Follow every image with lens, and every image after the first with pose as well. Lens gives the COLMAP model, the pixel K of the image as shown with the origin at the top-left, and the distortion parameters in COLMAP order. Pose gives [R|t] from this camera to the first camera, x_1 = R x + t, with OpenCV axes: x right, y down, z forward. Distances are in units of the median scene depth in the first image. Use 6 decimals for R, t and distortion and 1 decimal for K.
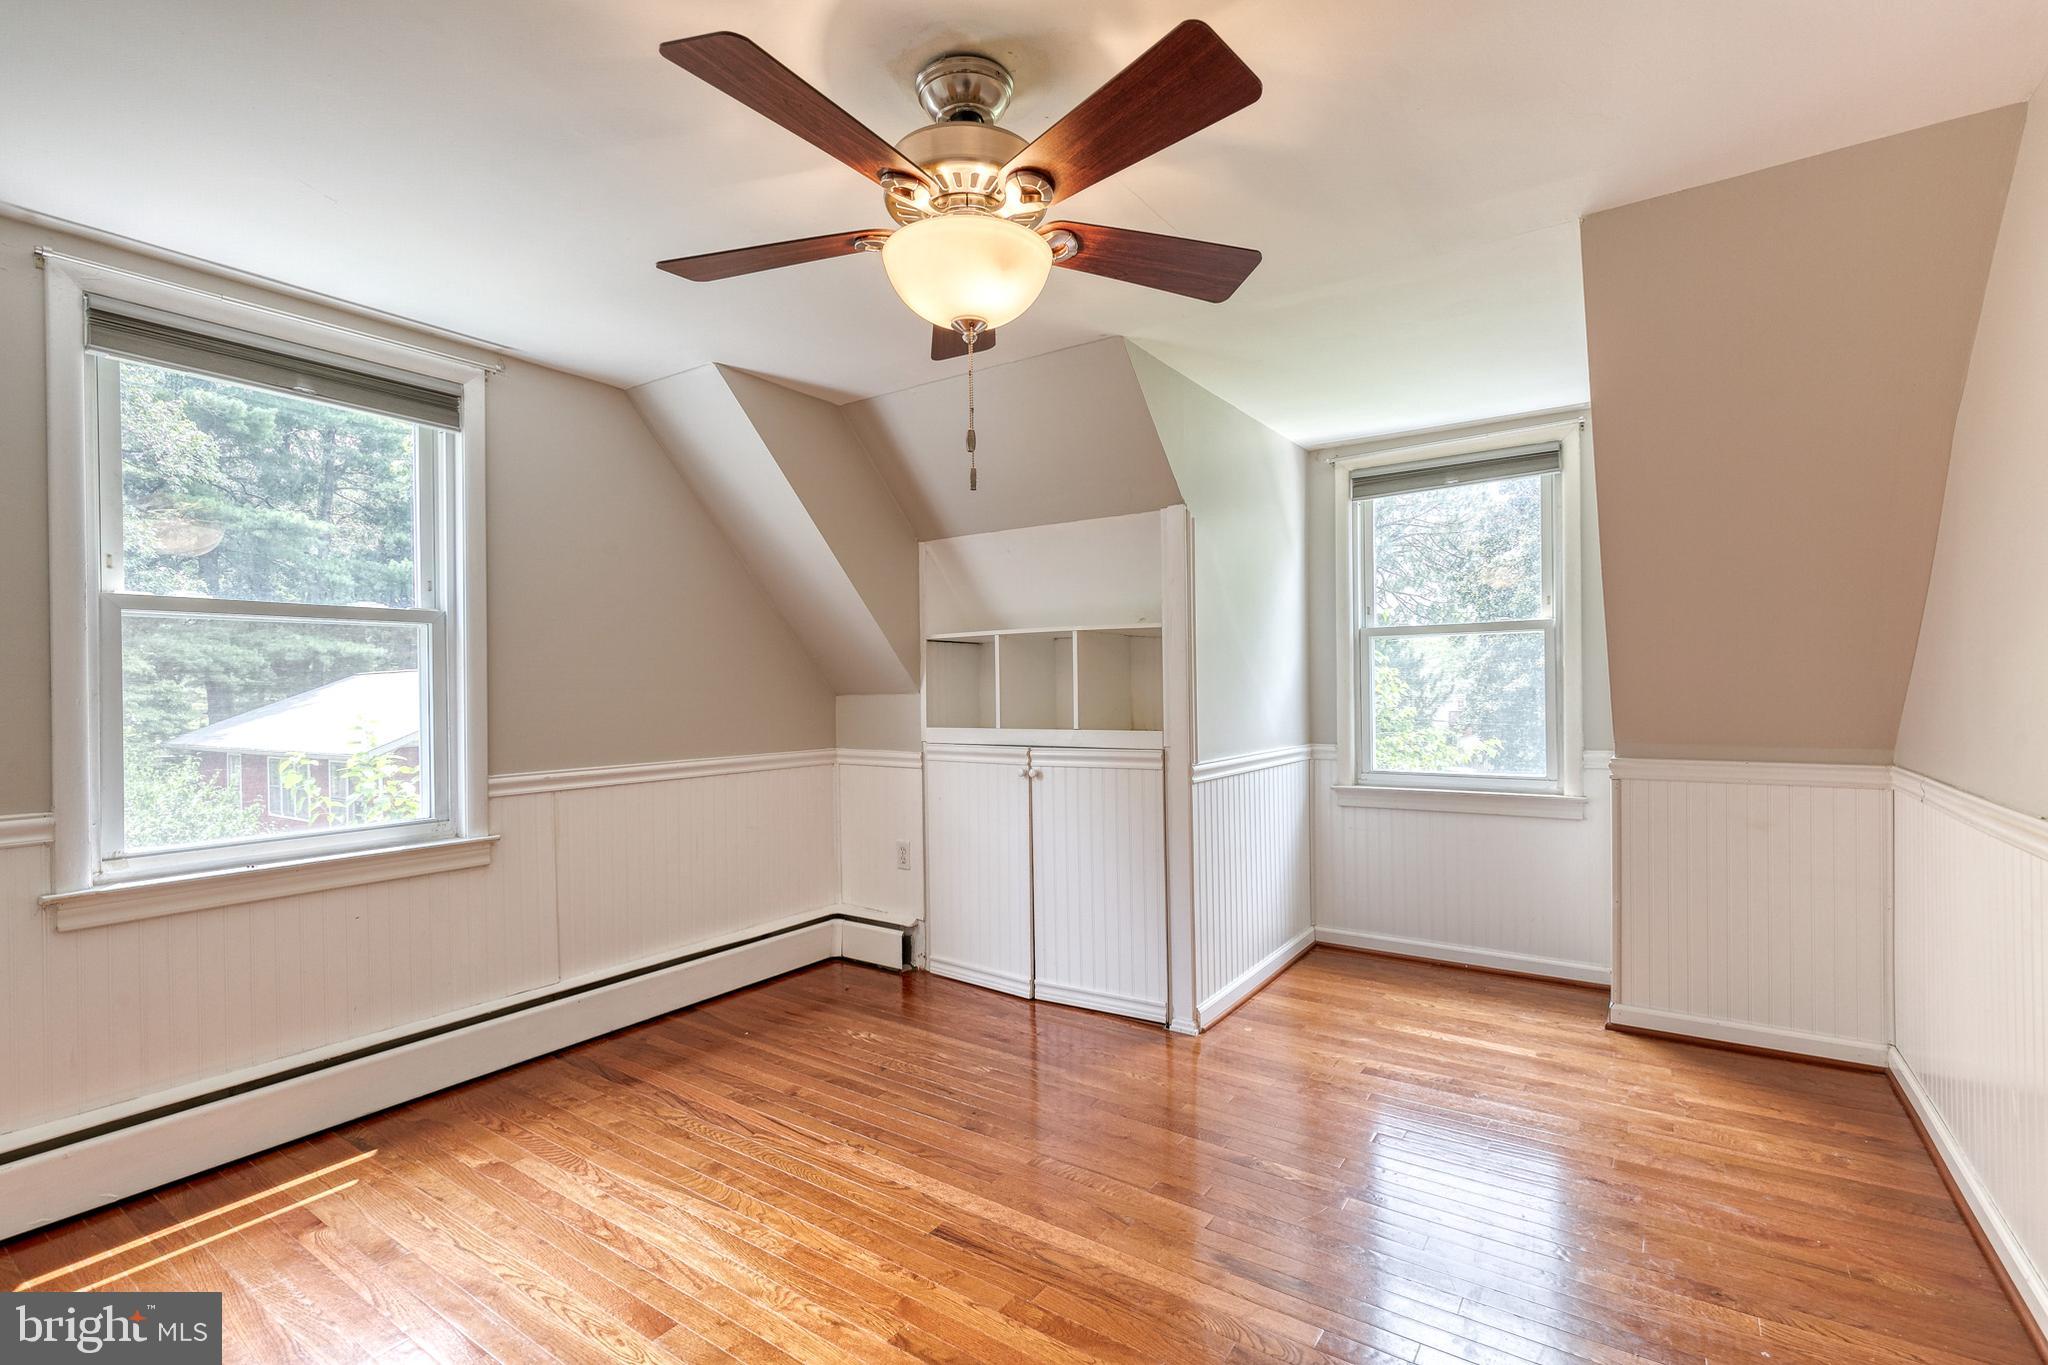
lens RADIAL K [[926.6, 0, 1039.0], [0, 926.6, 692.0], [0, 0, 1]] dist [0.004567, -0.000322]
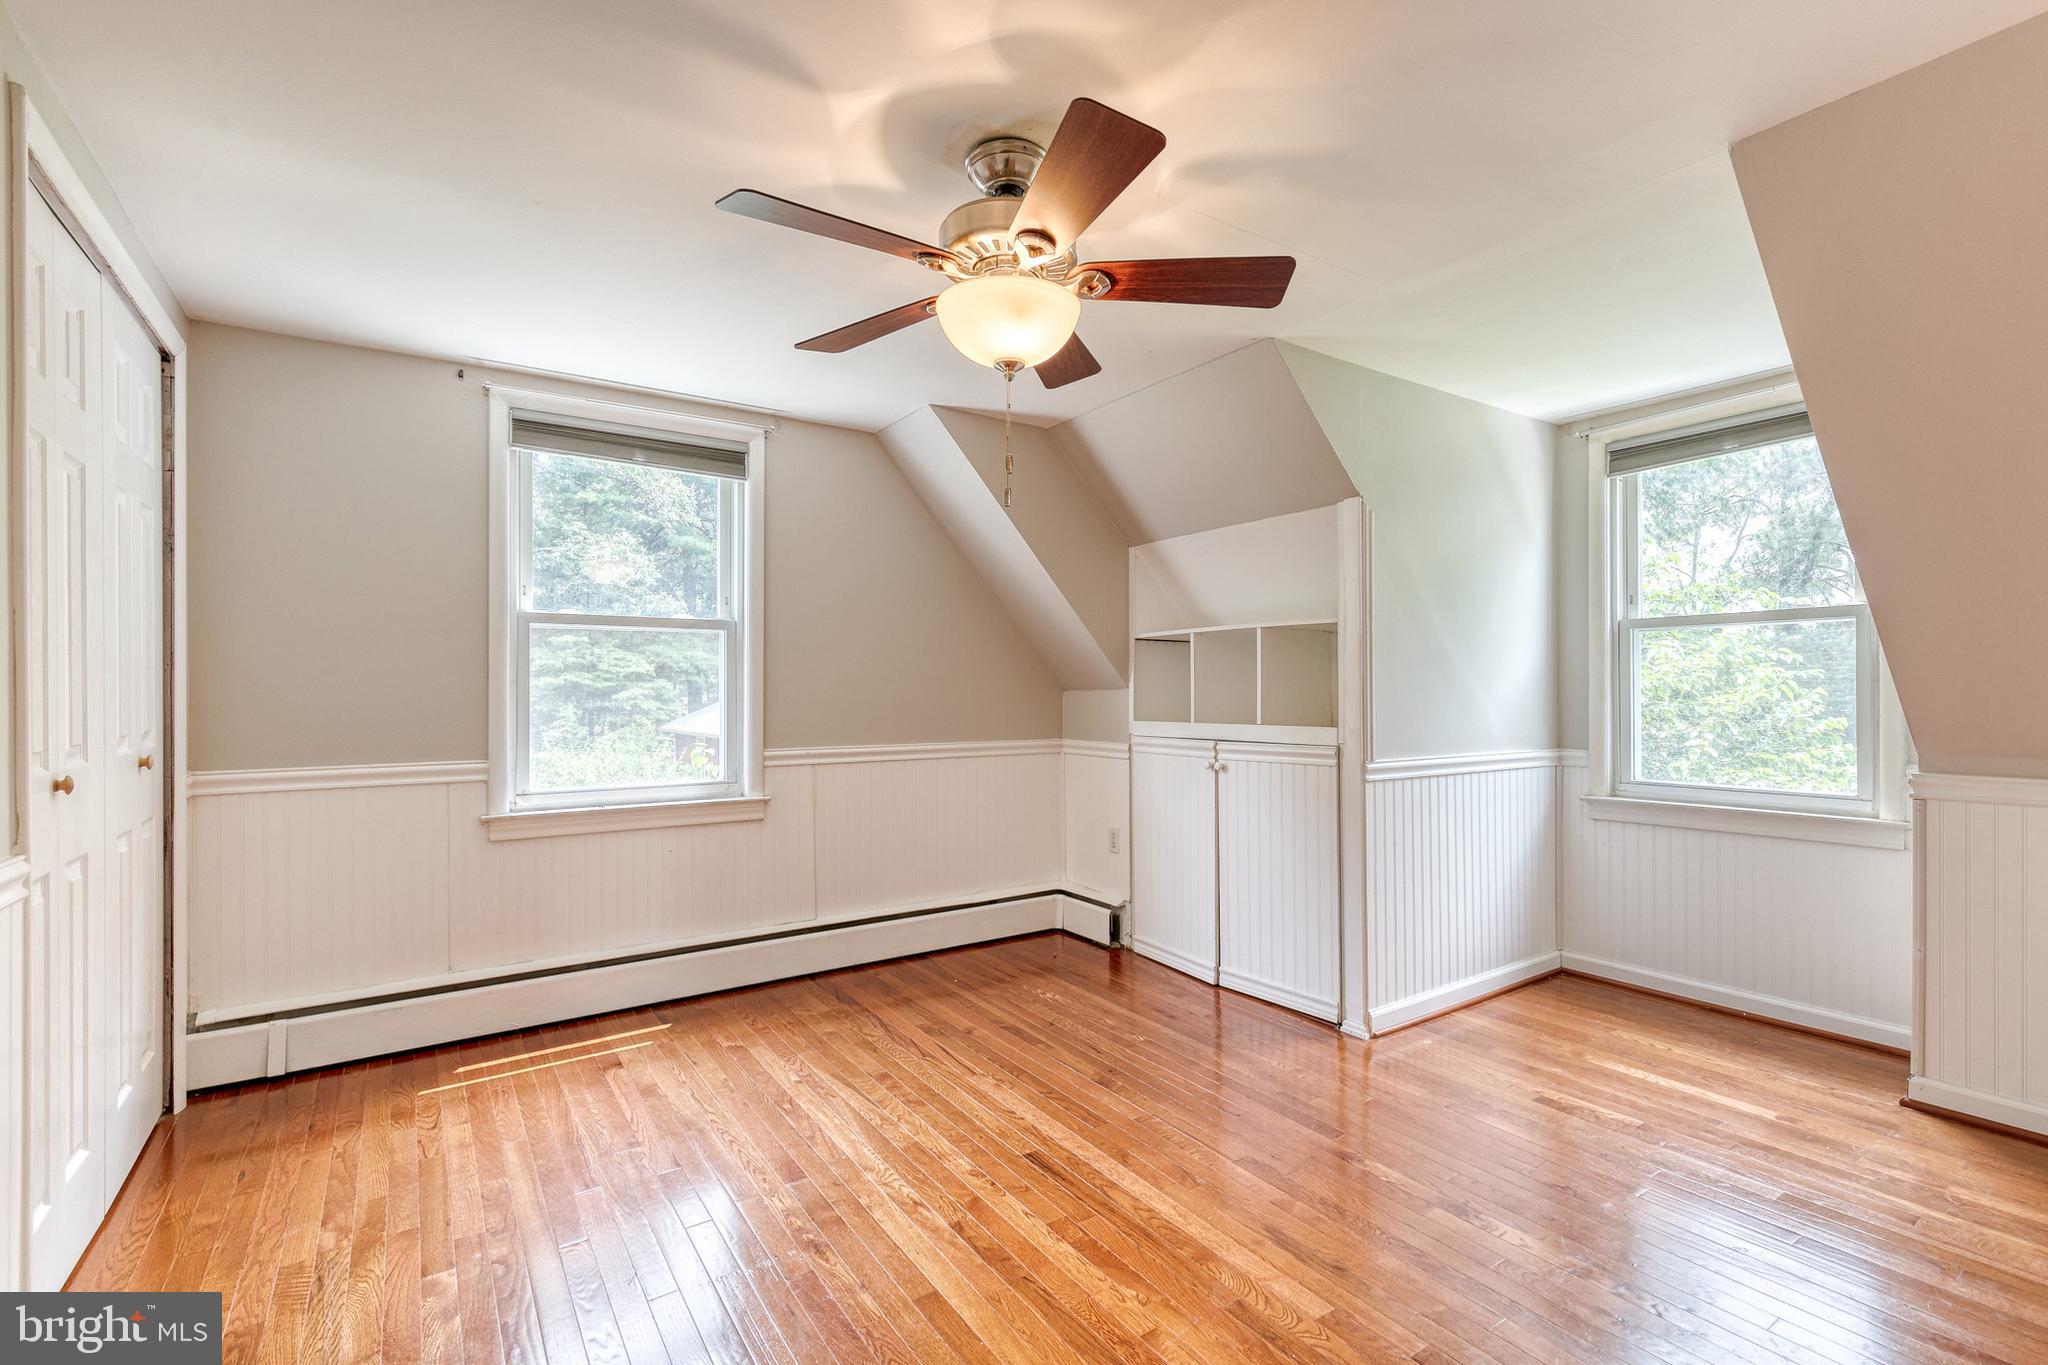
lens RADIAL K [[916.9, 0, 1025.5], [0, 916.9, 689.8], [0, 0, 1]] dist [0.002610, -0.000526]
pose [[0.930136, 0.008010, -0.367127, 0.200872], [-0.009732, 0.999949, -0.002840, 0.009107], [0.367085, 0.006214, 0.930167, -0.035385]]
